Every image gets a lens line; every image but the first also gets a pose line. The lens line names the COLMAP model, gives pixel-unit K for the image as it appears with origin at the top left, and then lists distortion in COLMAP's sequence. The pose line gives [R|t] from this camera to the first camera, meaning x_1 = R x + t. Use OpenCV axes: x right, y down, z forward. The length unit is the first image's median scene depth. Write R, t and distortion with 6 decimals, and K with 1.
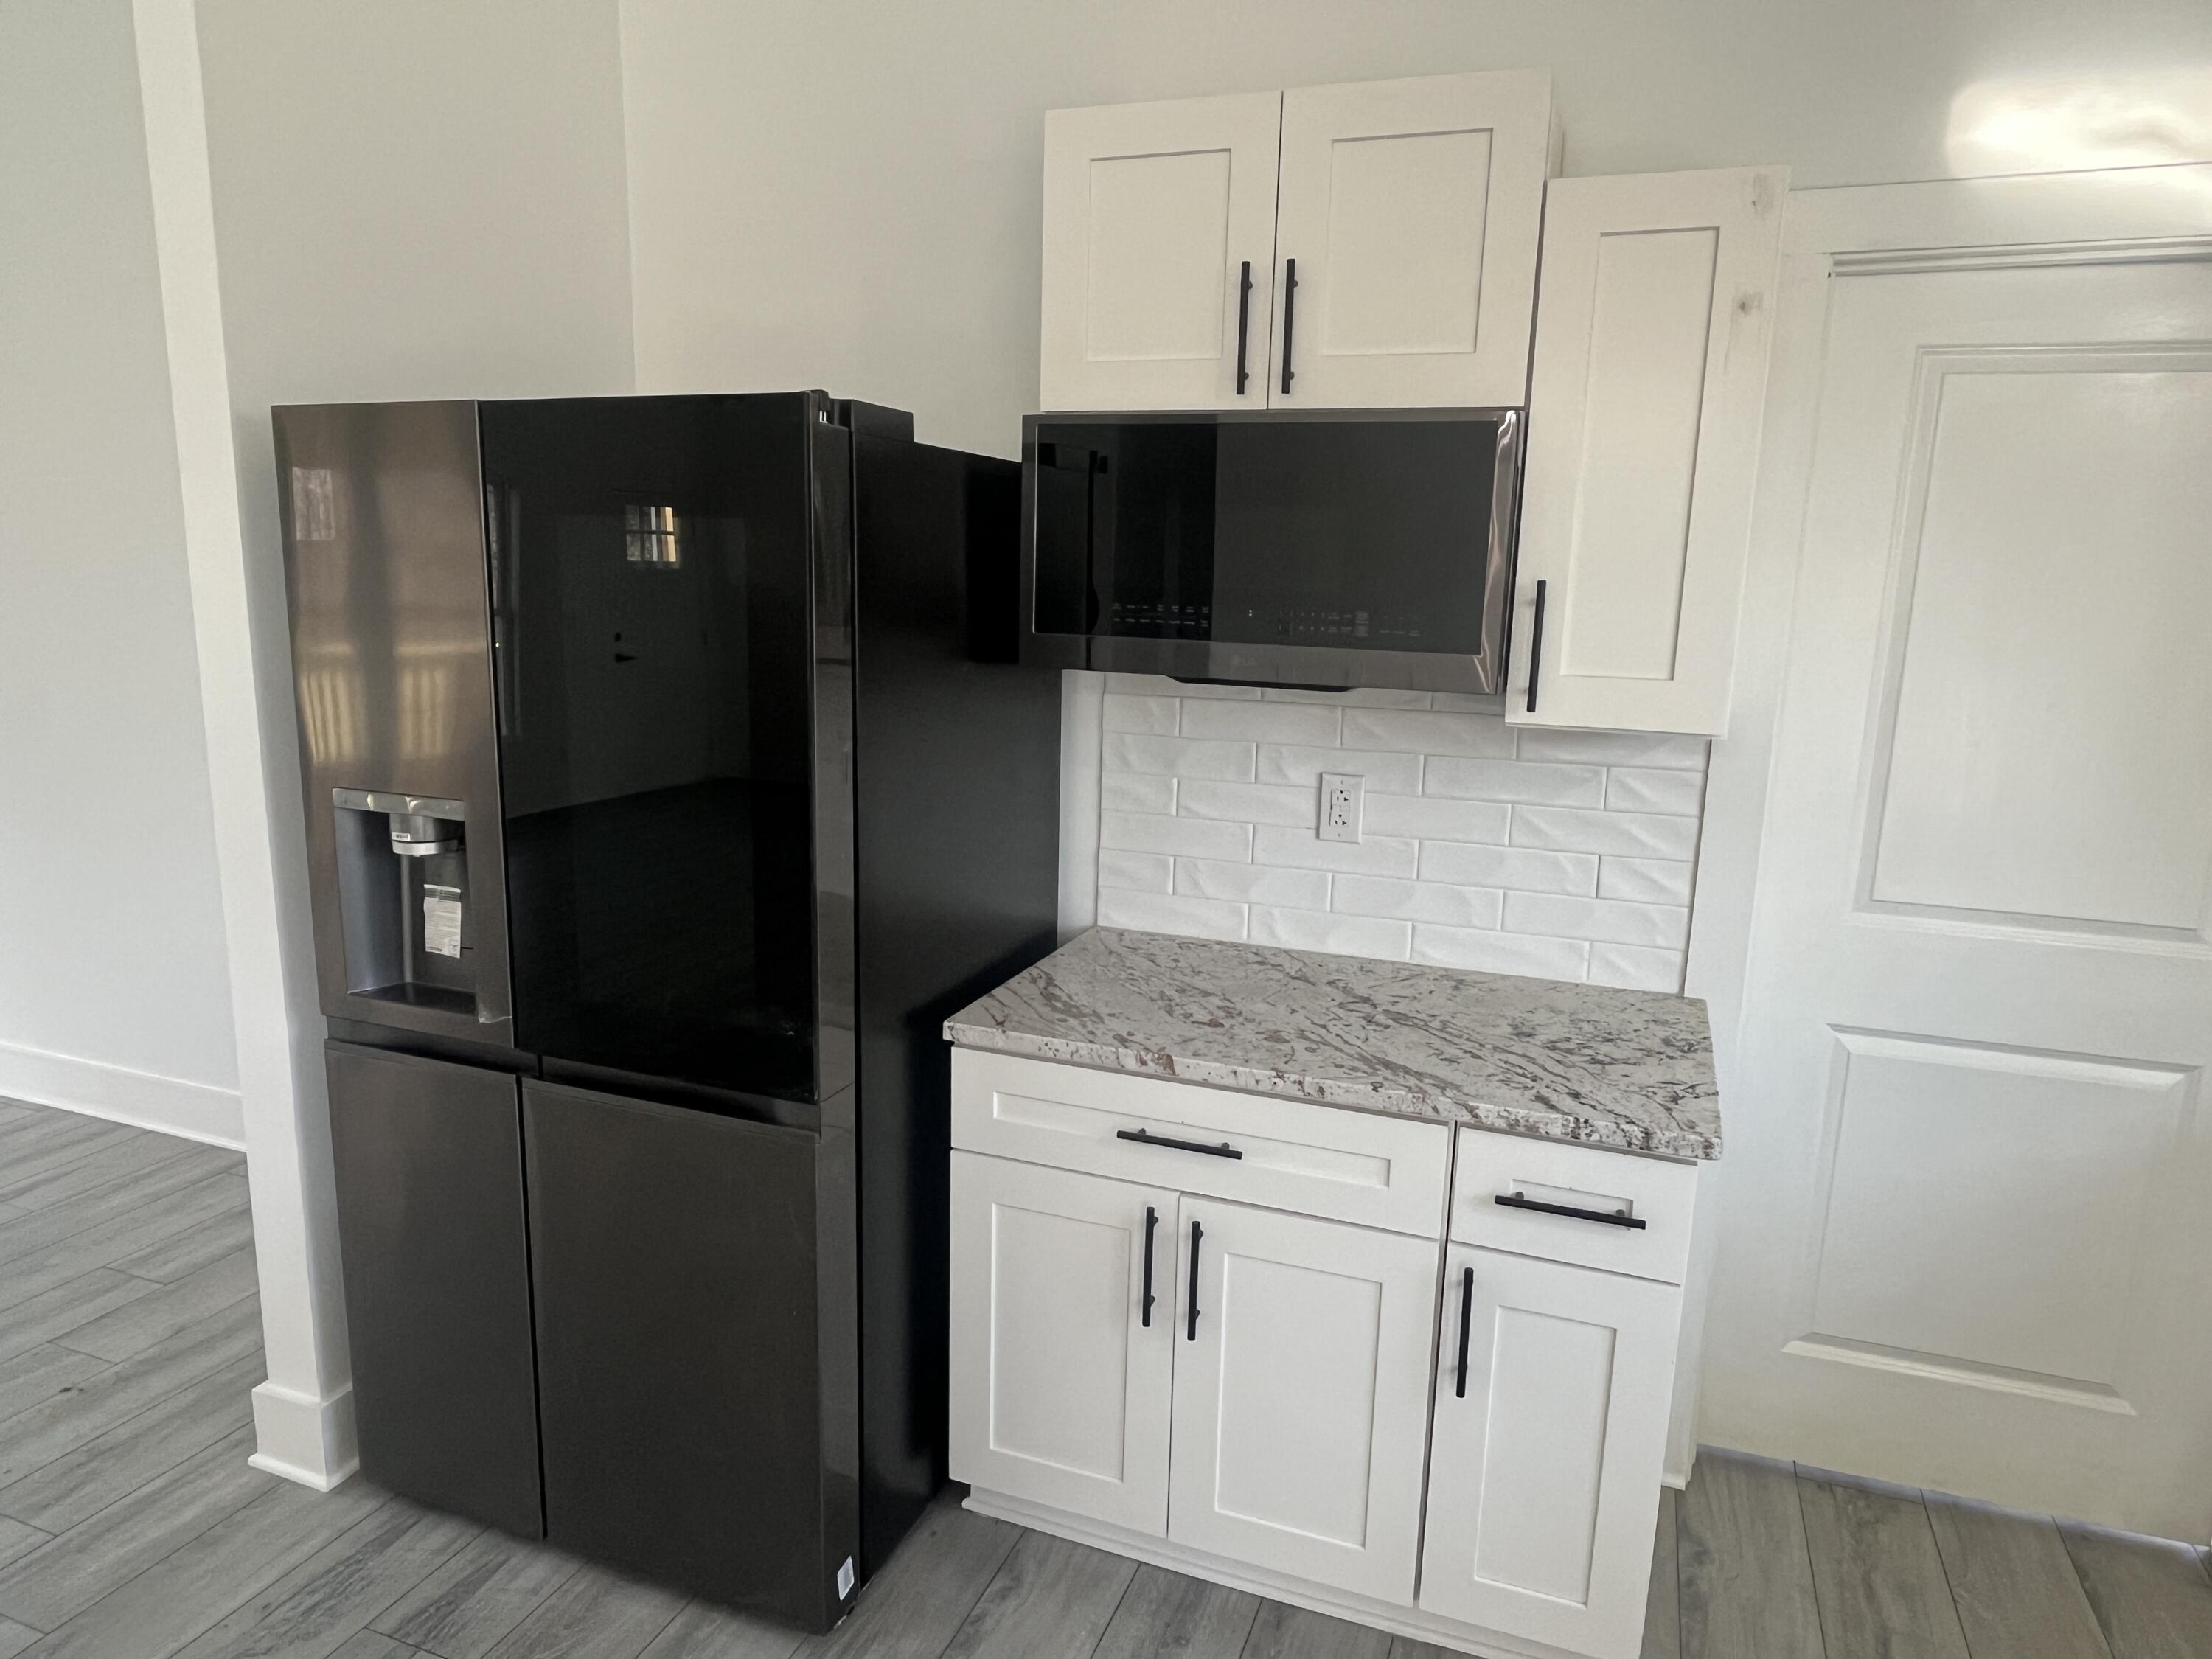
lens RADIAL K [[1385.2, 0, 1110.6], [0, 1385.2, 842.8], [0, 0, 1]] dist [-0.006544, -0.000237]
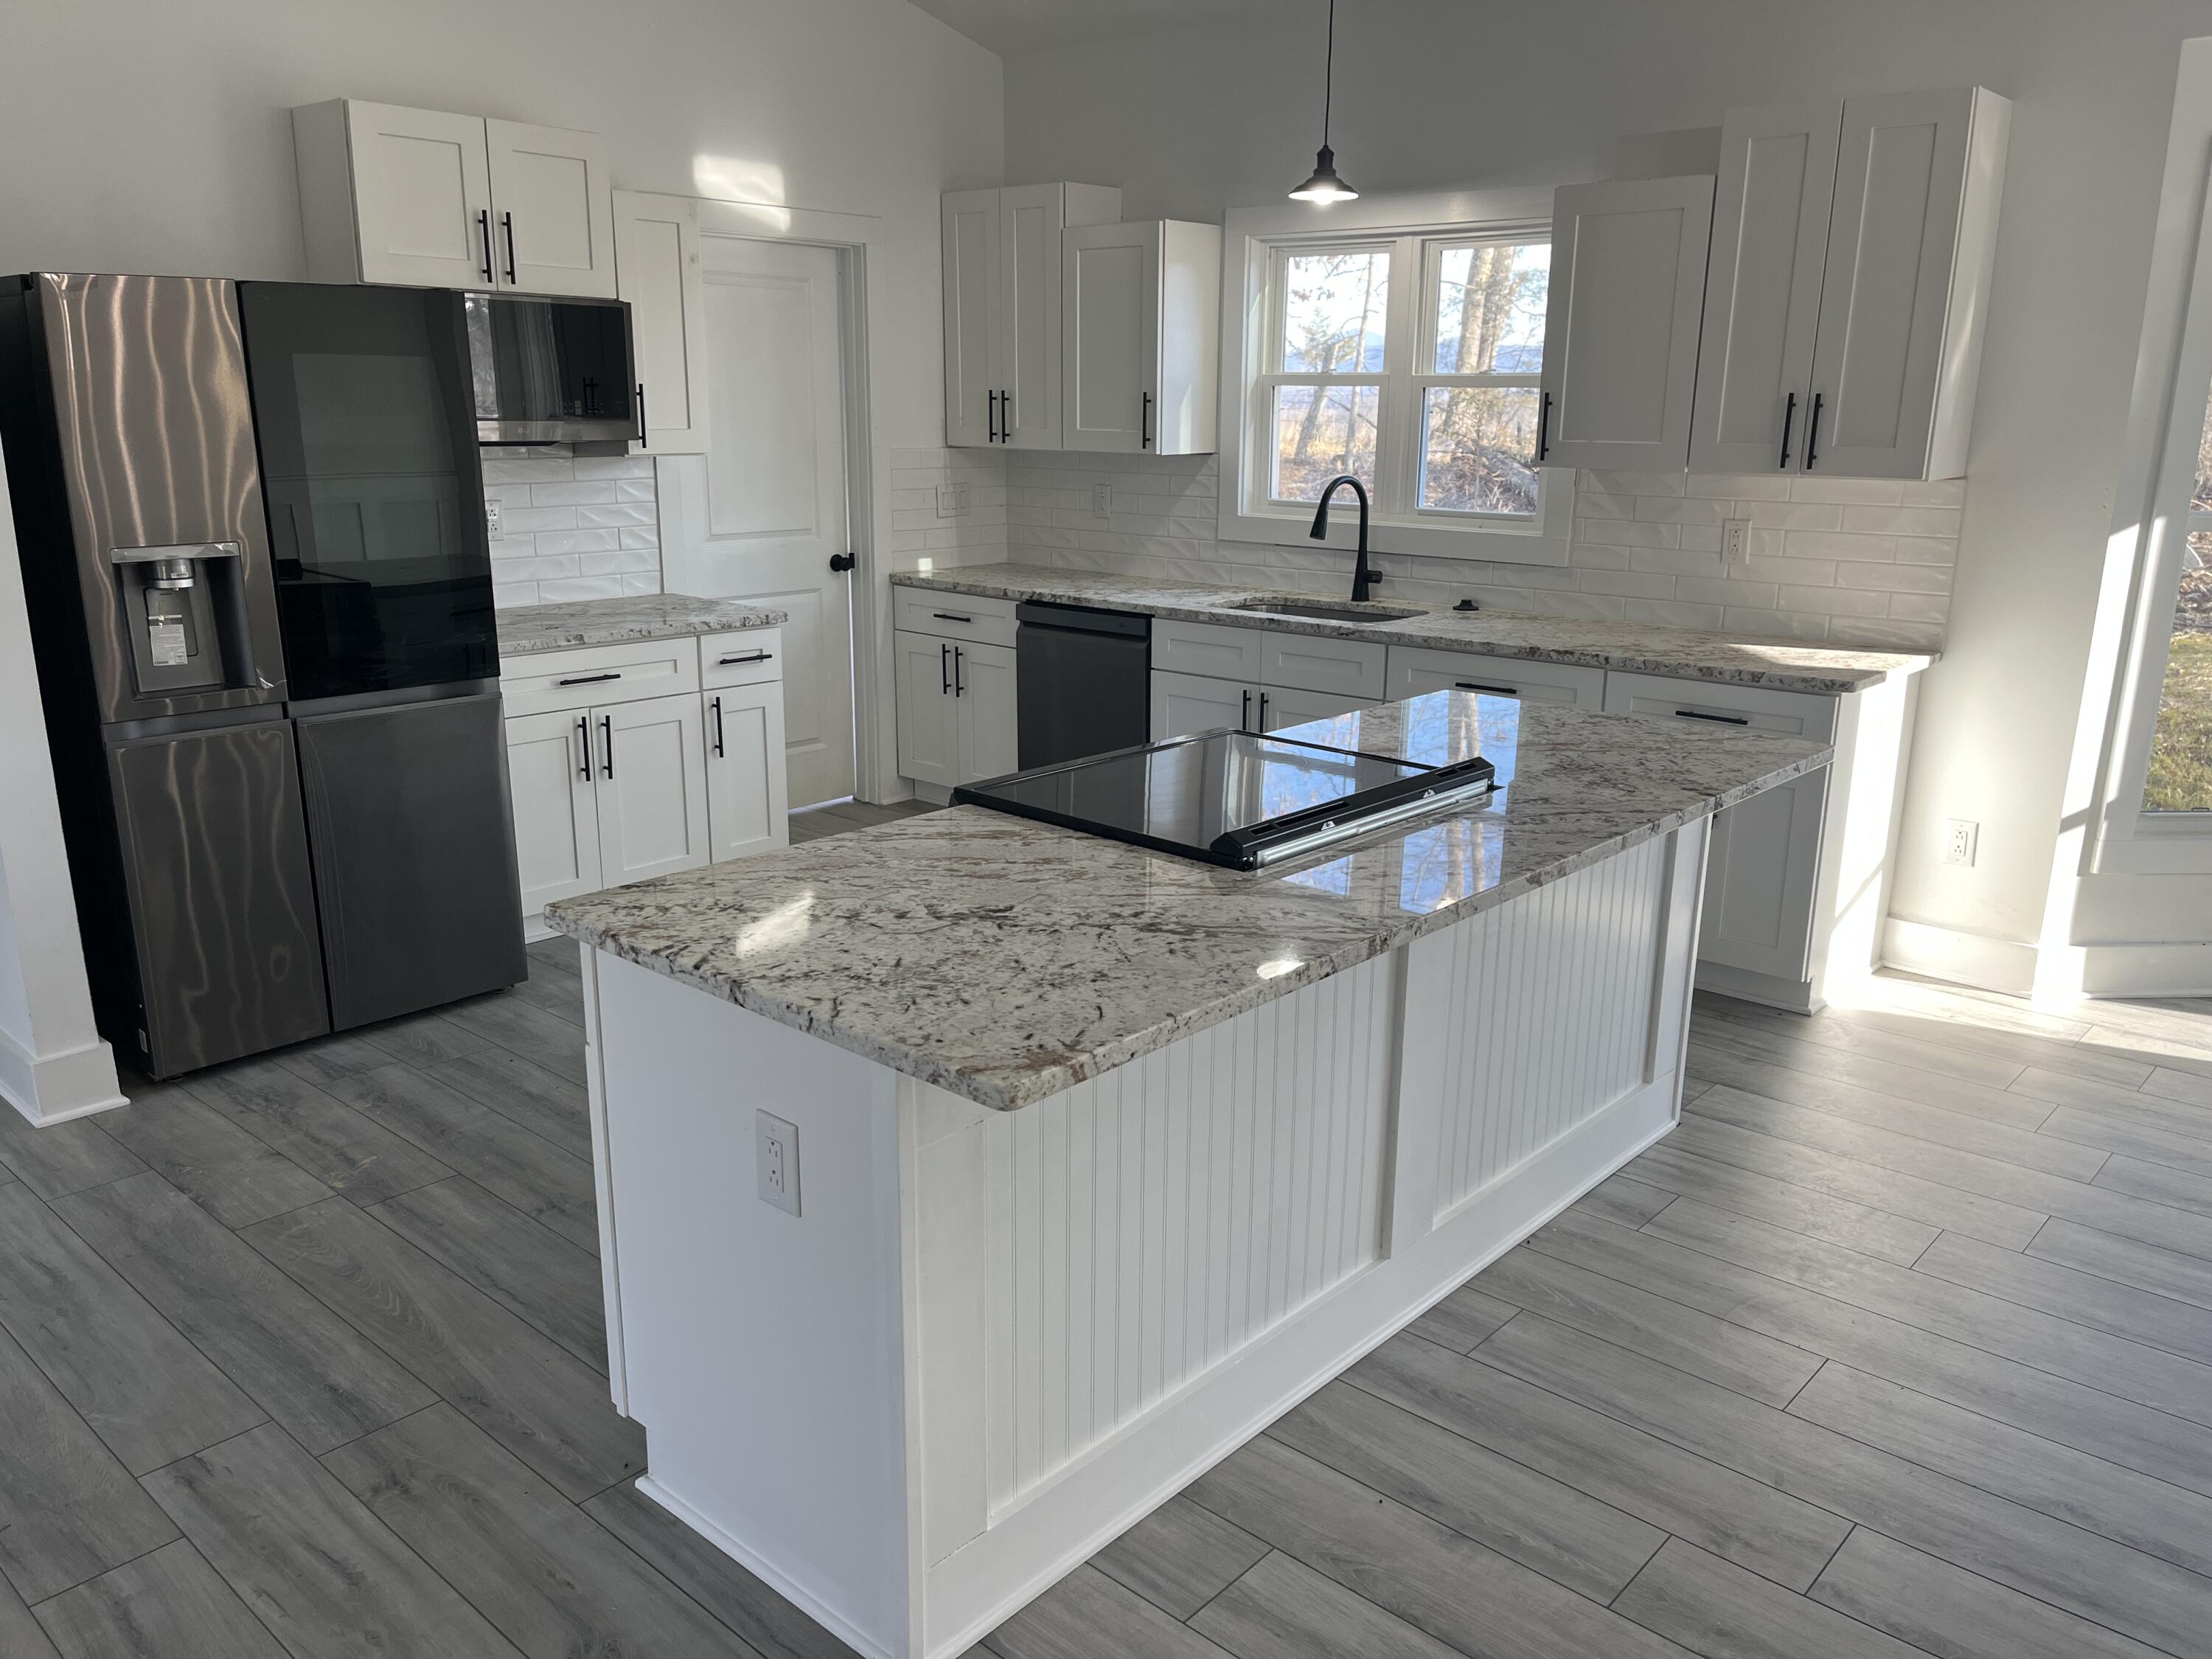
lens RADIAL K [[1672.6, 0, 1108.7], [0, 1672.6, 847.5], [0, 0, 1]] dist [0.034642, -0.010087]
pose [[0.357995, -0.268026, 0.894428, -1.879831], [0.176959, 0.960030, 0.216857, 0.058902], [-0.916802, 0.080643, 0.391116, -0.592225]]
